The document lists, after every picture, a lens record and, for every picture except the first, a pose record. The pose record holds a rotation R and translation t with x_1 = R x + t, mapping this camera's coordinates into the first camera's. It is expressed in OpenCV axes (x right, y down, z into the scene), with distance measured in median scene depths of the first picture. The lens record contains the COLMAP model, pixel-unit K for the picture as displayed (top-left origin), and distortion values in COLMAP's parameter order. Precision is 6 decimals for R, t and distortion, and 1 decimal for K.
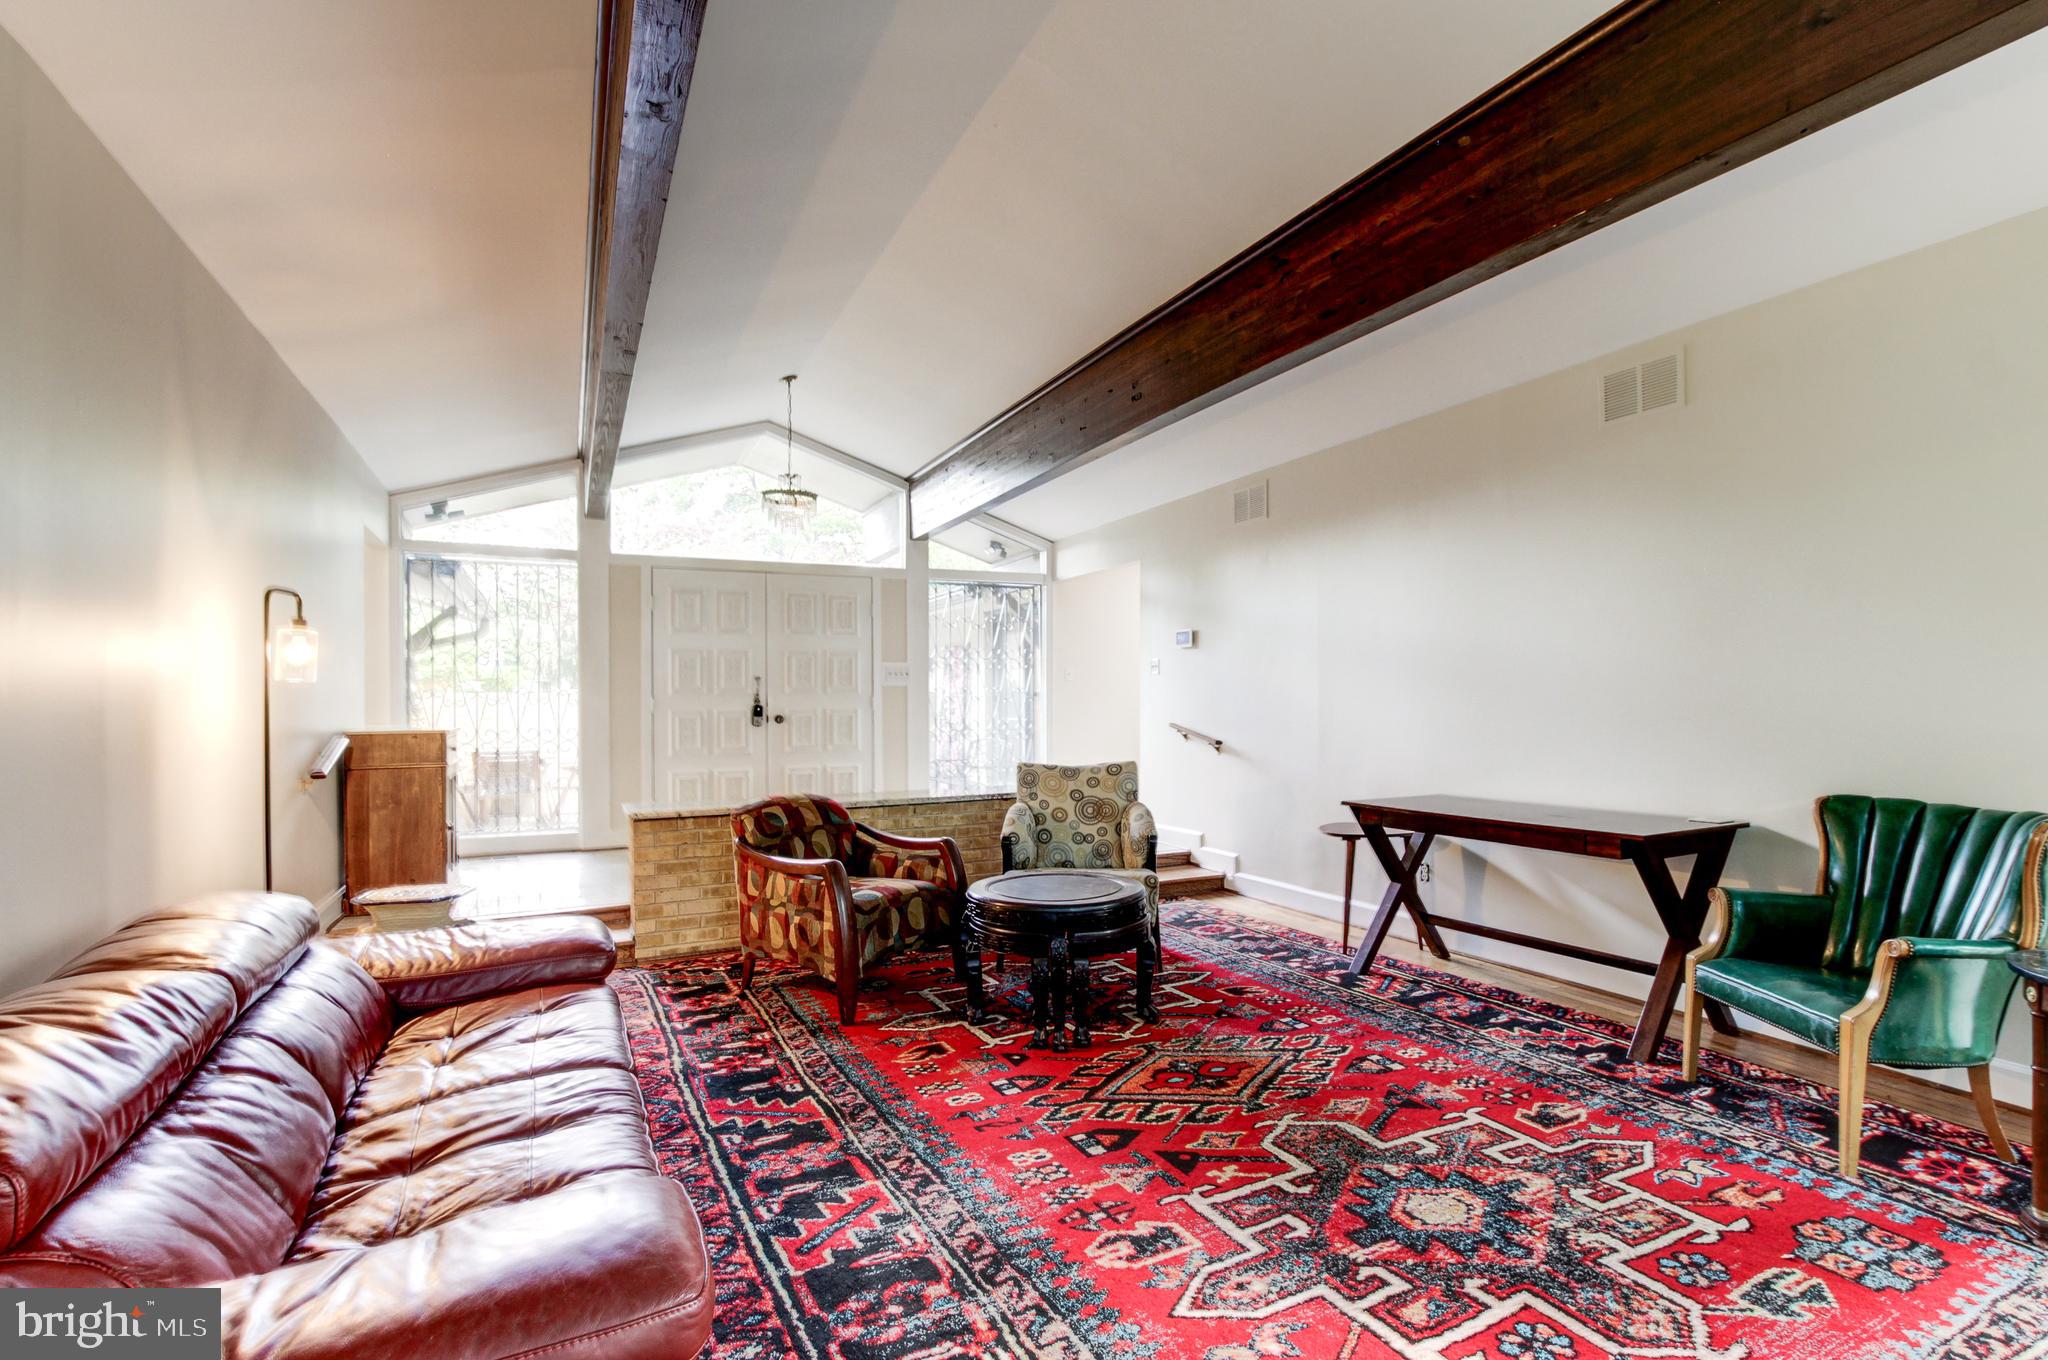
lens RADIAL K [[967.2, 0, 1032.1], [0, 967.2, 686.6], [0, 0, 1]] dist [-0.009321, 0.001400]
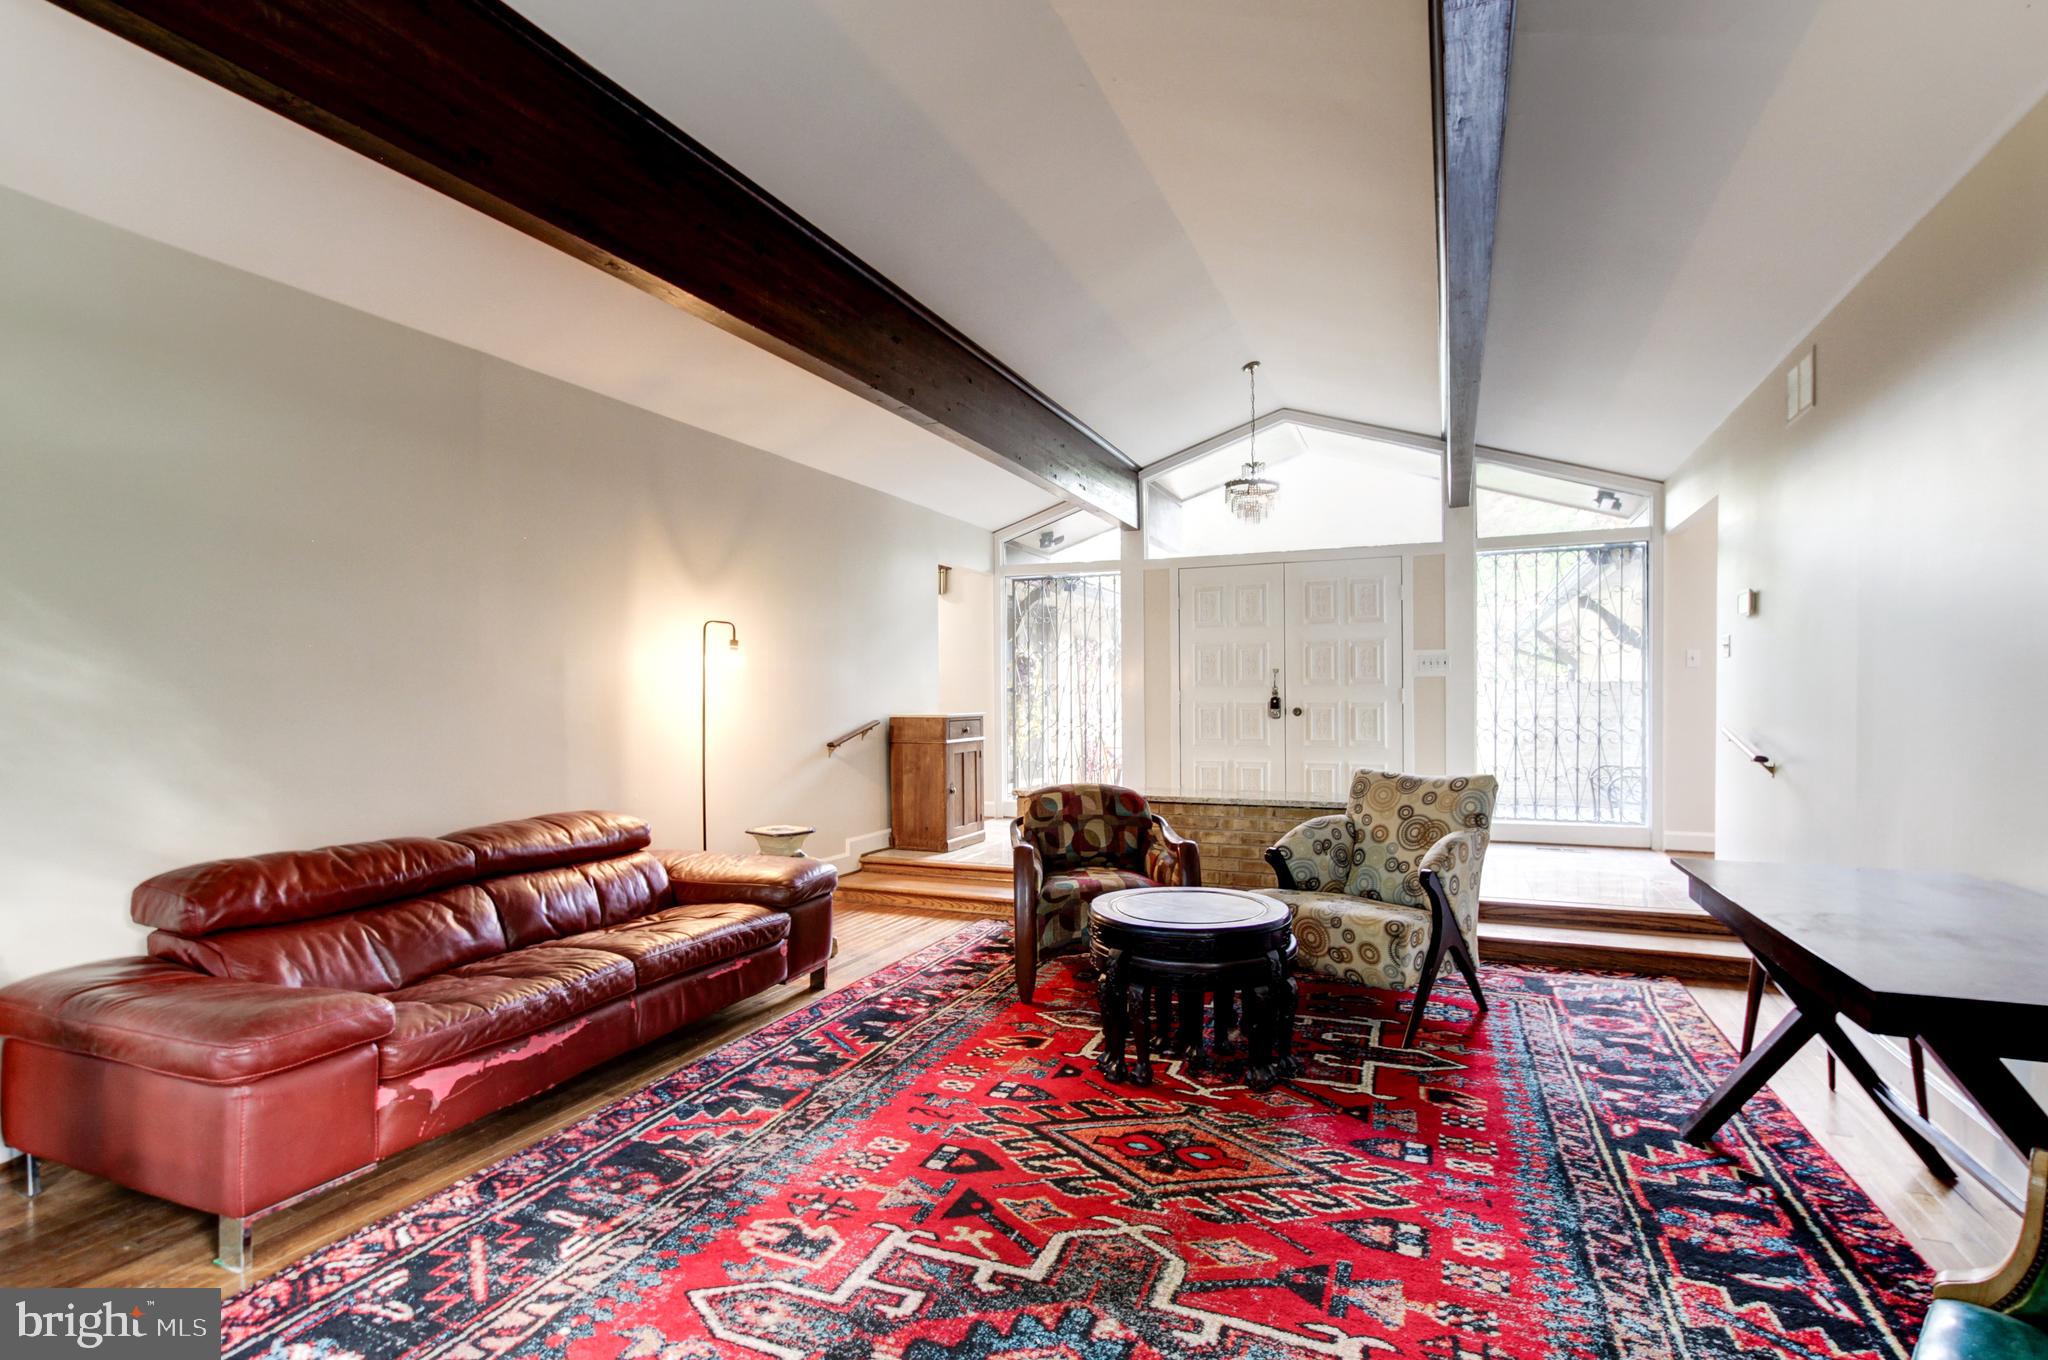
lens RADIAL K [[967.2, 0, 1026.9], [0, 967.2, 689.8], [0, 0, 1]] dist [-0.009321, 0.001400]
pose [[0.648304, 0.000367, -0.761382, 0.696502], [0.010218, 0.999906, 0.009182, -0.001028], [0.761313, -0.013733, 0.648239, 0.365898]]
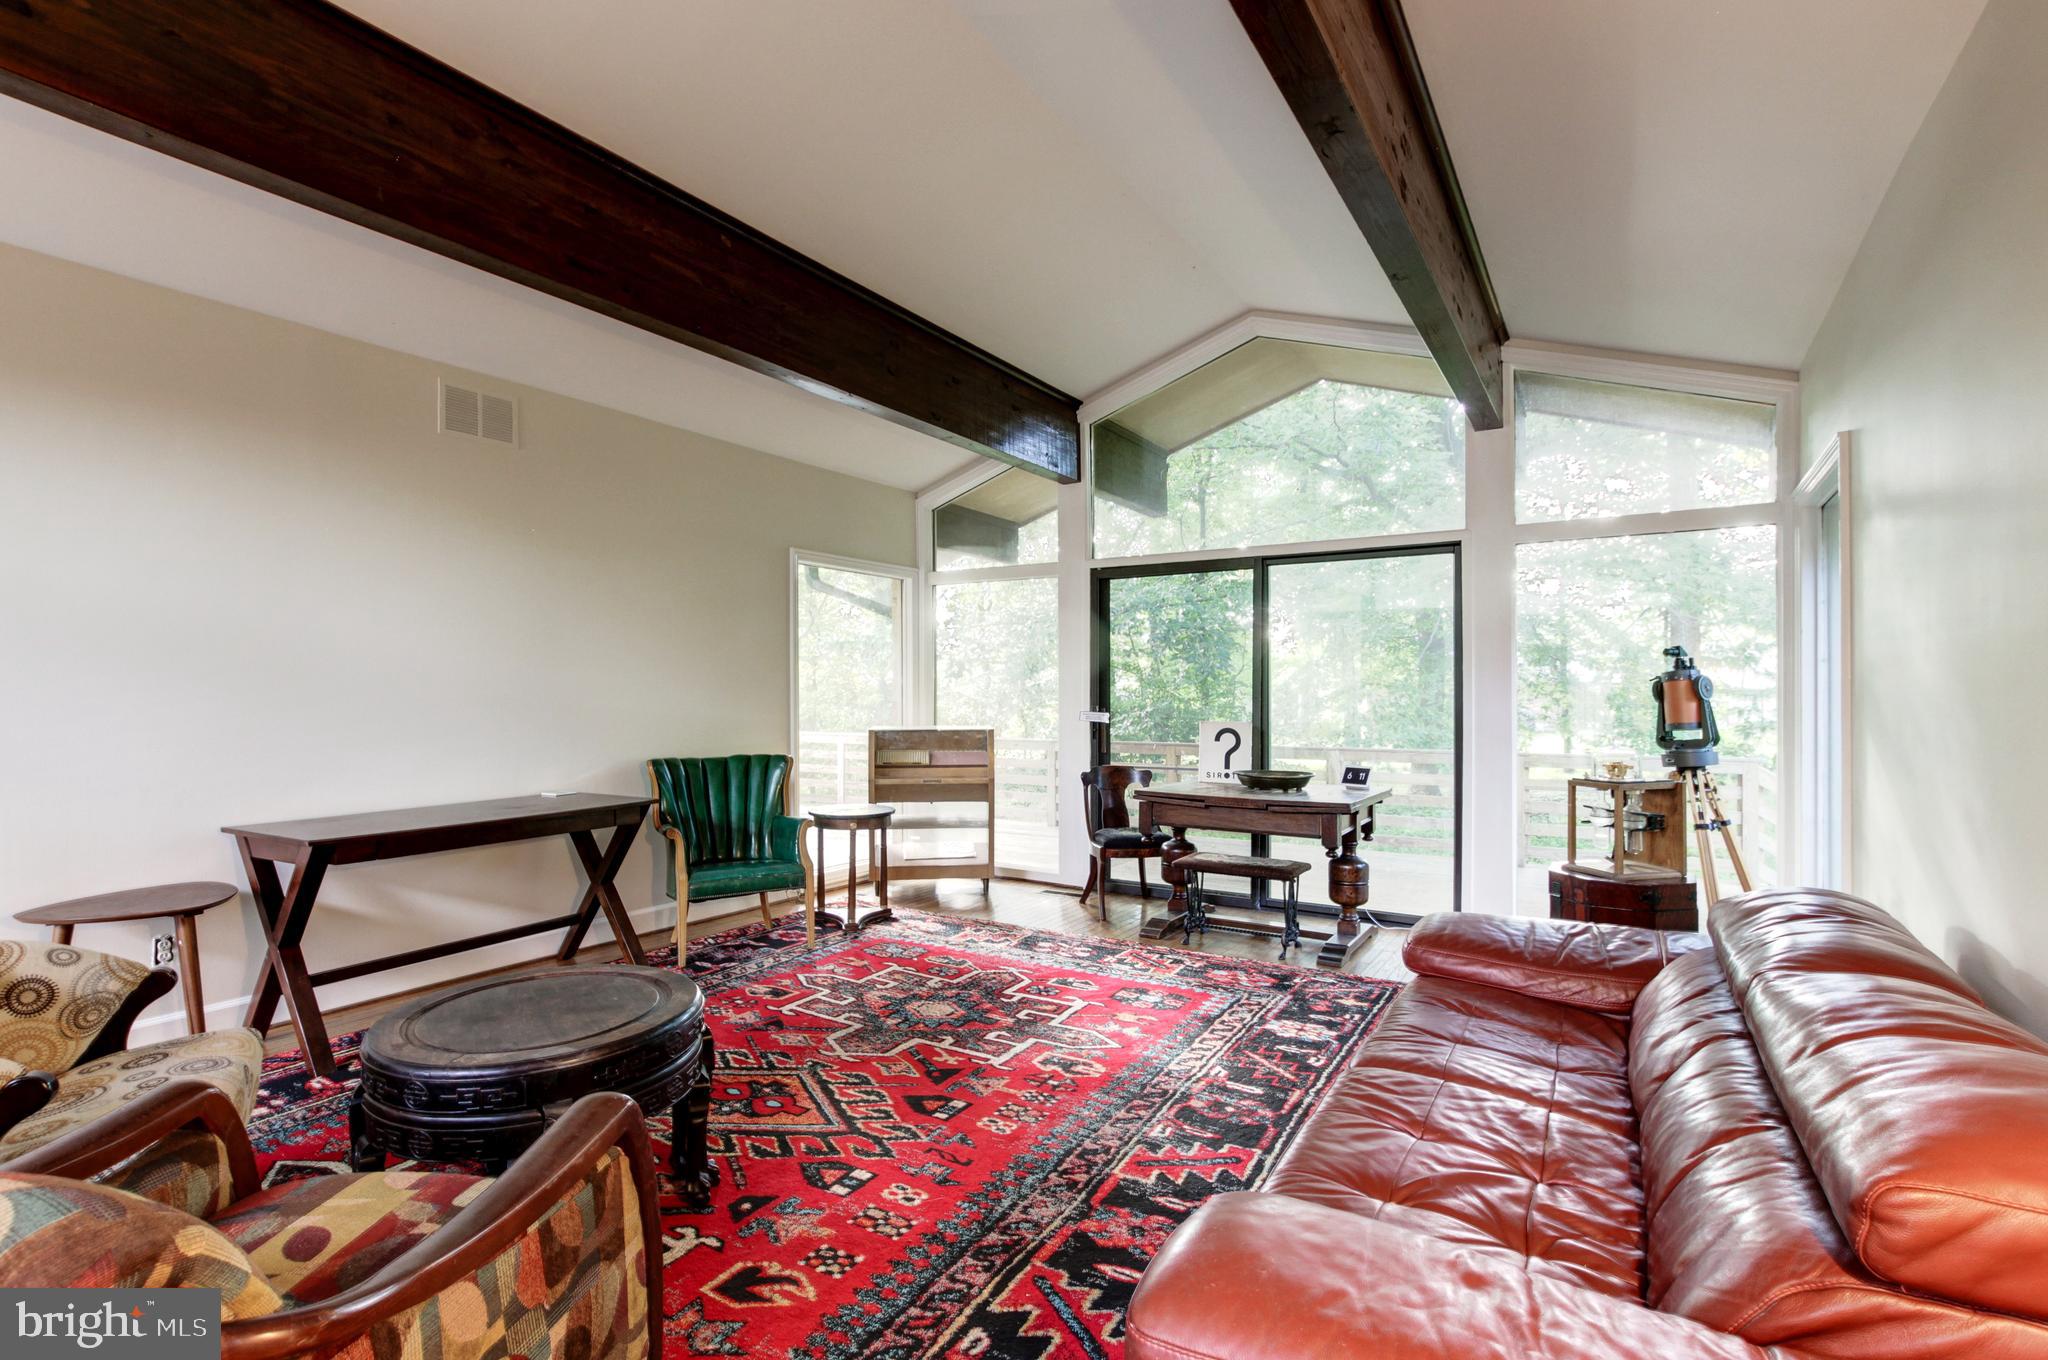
lens RADIAL K [[955.0, 0, 1037.2], [0, 955.0, 691.2], [0, 0, 1]] dist [-0.010275, 0.001161]
pose [[-0.538316, 0.010653, 0.842675, -0.729235], [-0.003542, 0.999883, -0.014903, 0.022348], [-0.842735, -0.011007, -0.538215, 1.226093]]
